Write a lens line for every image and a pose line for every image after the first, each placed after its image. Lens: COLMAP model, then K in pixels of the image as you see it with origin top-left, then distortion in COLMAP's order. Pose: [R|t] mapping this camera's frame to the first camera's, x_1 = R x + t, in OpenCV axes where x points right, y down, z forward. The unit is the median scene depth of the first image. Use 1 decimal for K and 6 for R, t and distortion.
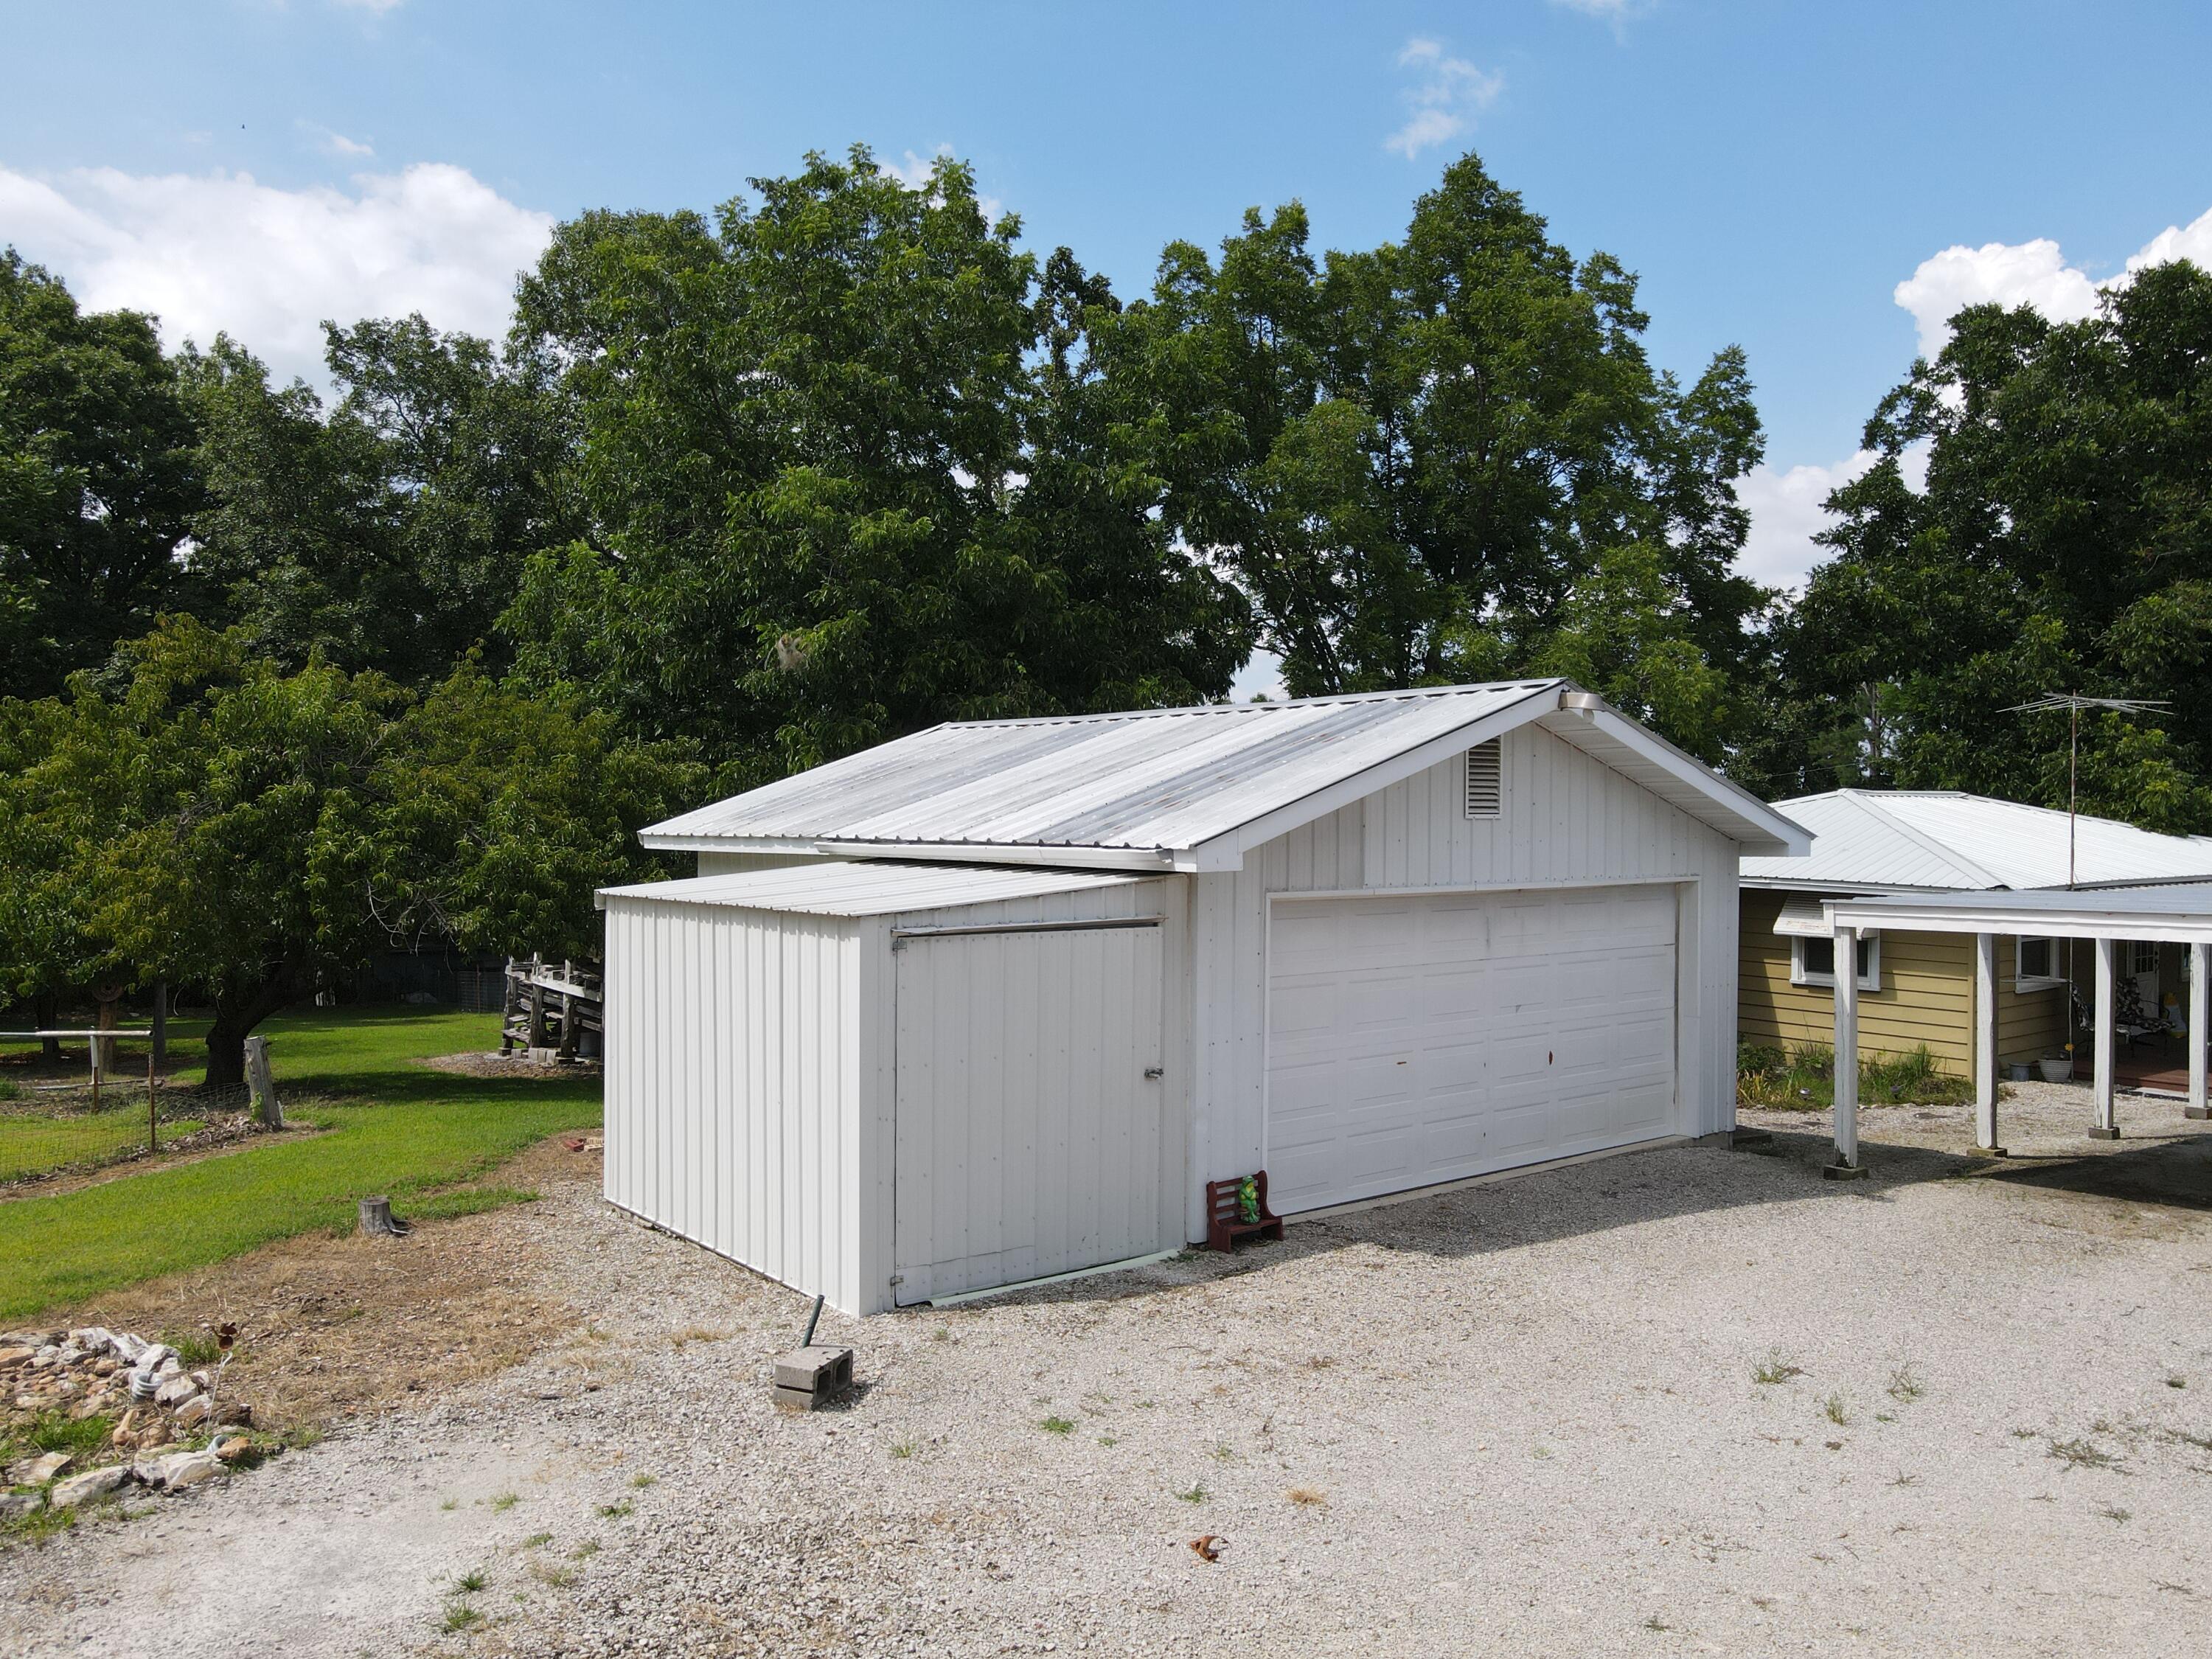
lens RADIAL K [[1619.8, 0, 1119.2], [0, 1619.8, 825.2], [0, 0, 1]] dist [0.009442, 0.009196]
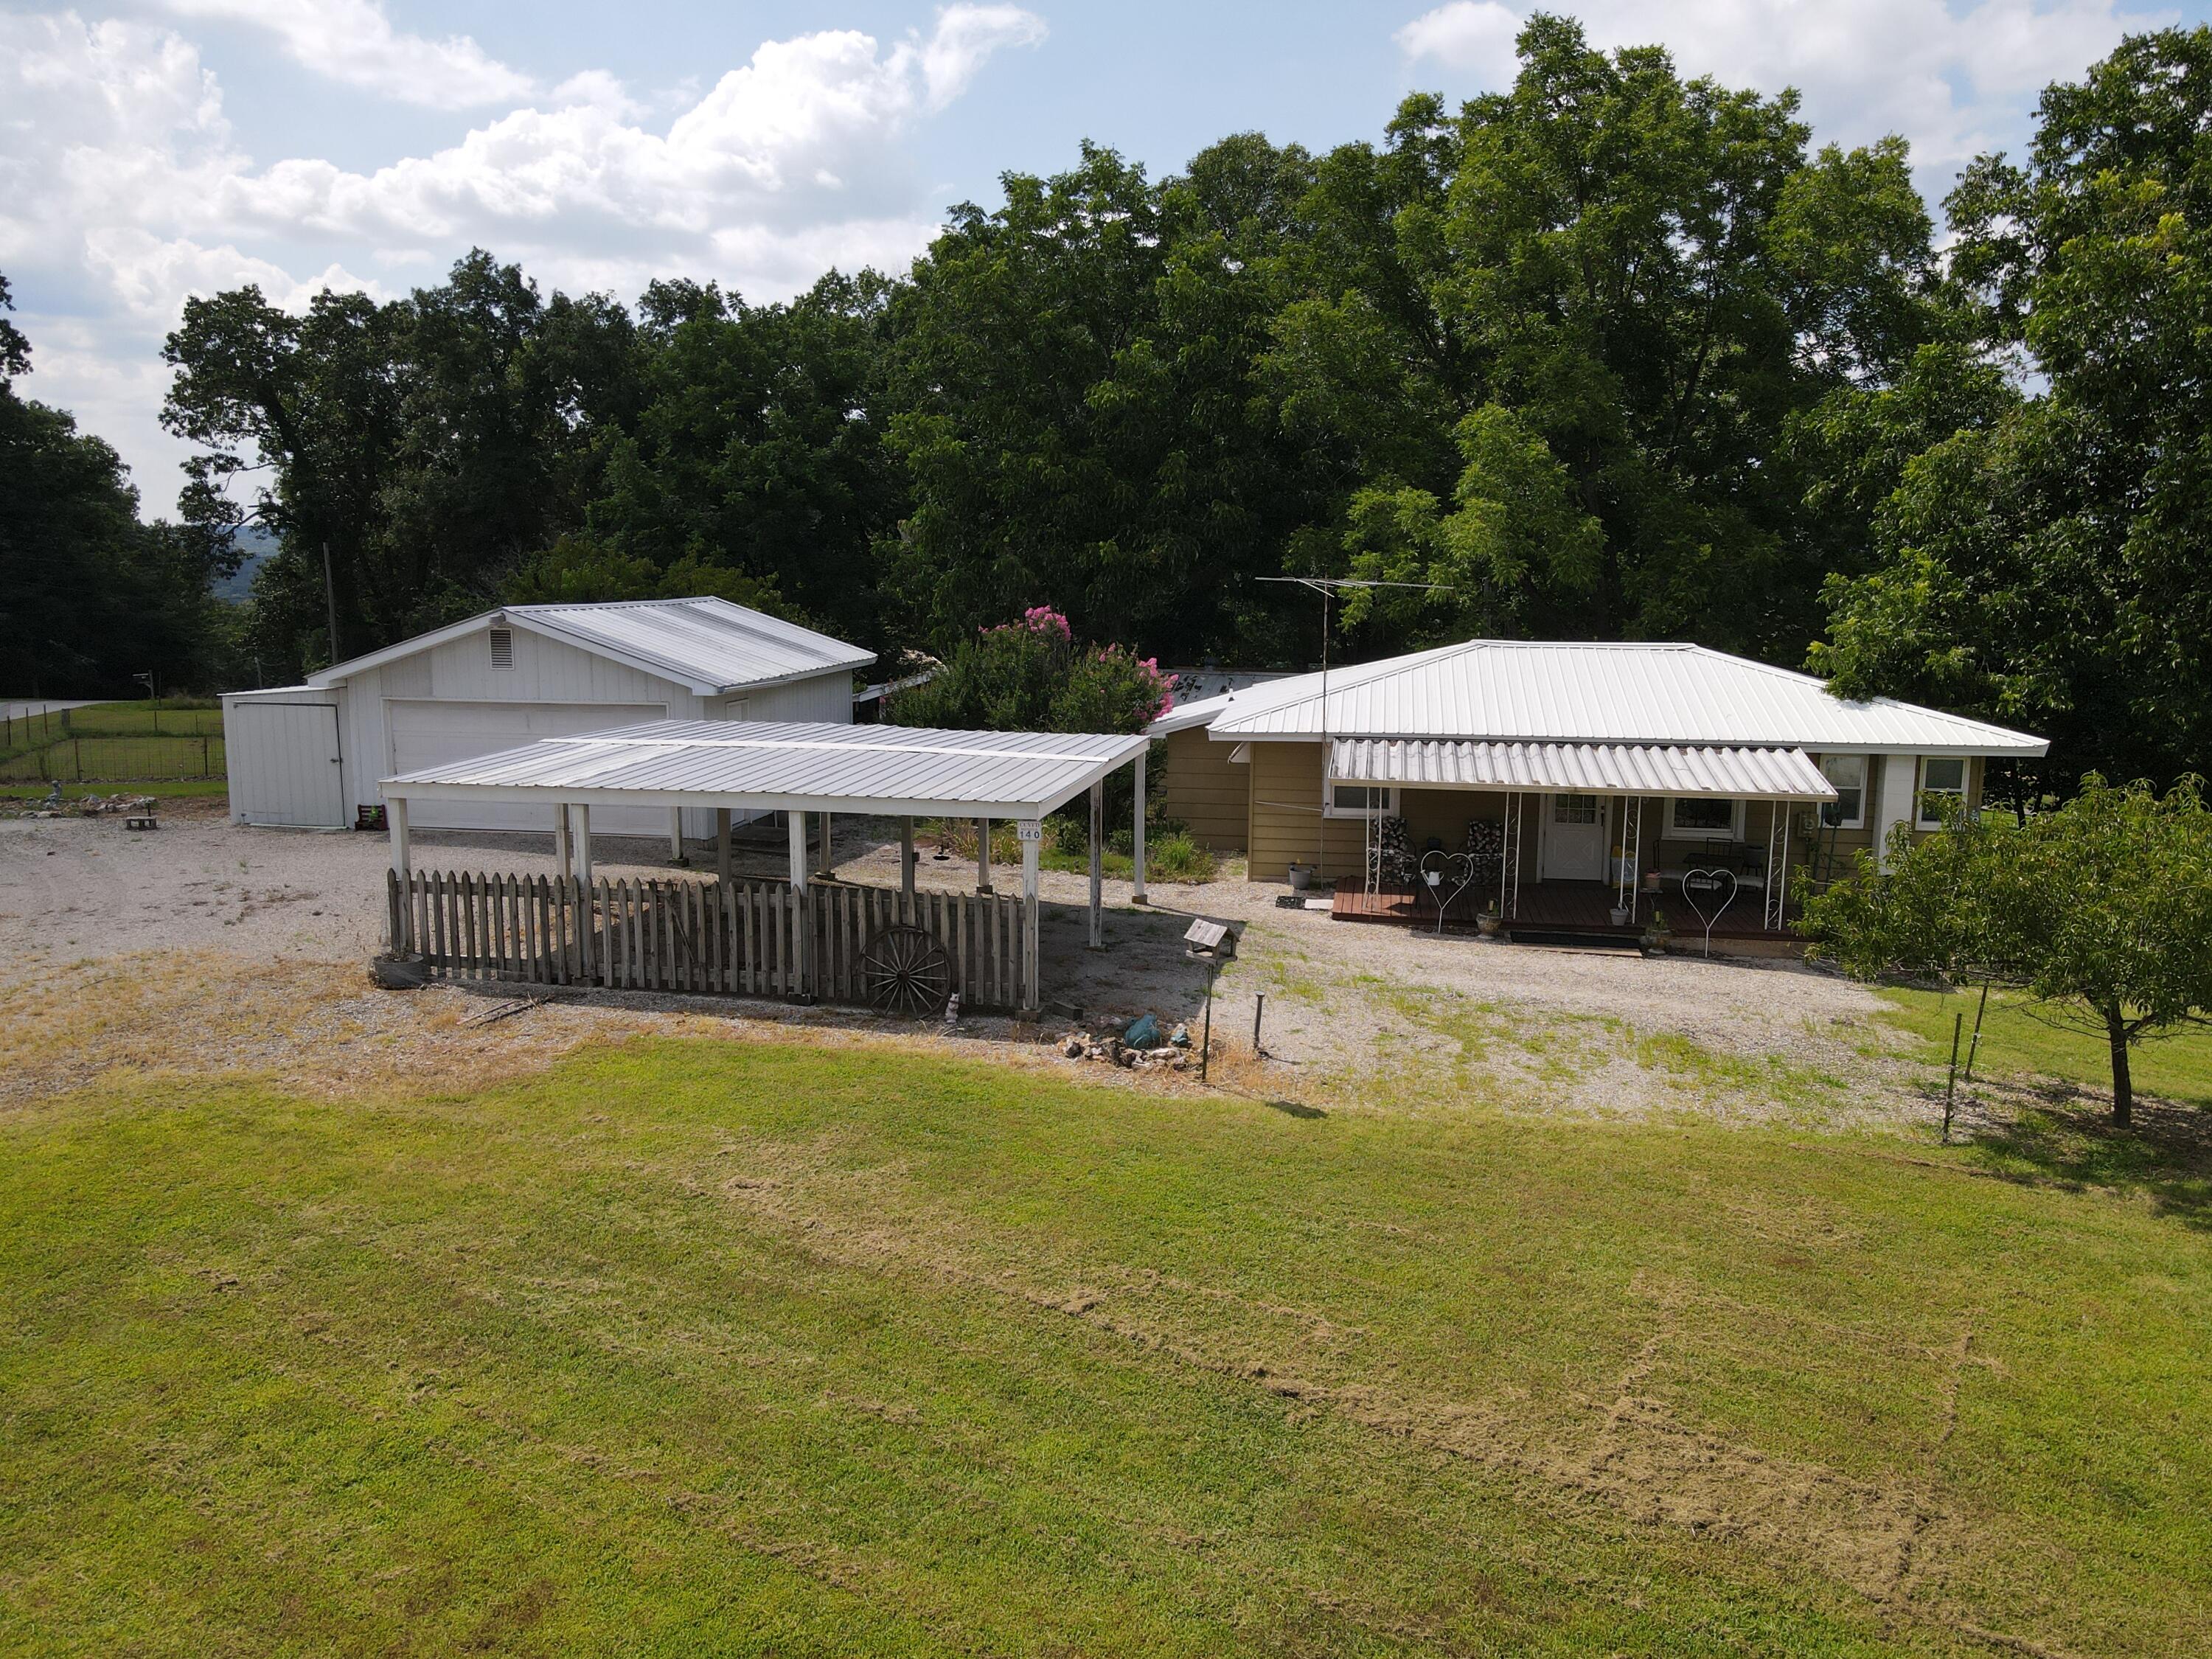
lens RADIAL K [[1619.8, 0, 1126.9], [0, 1619.8, 822.8], [0, 0, 1]] dist [0.009442, 0.009196]
pose [[0.681237, 0.117549, -0.722564, 1.271270], [-0.011208, 0.988583, 0.150258, -0.073134], [0.731977, -0.094263, 0.674777, 0.057243]]
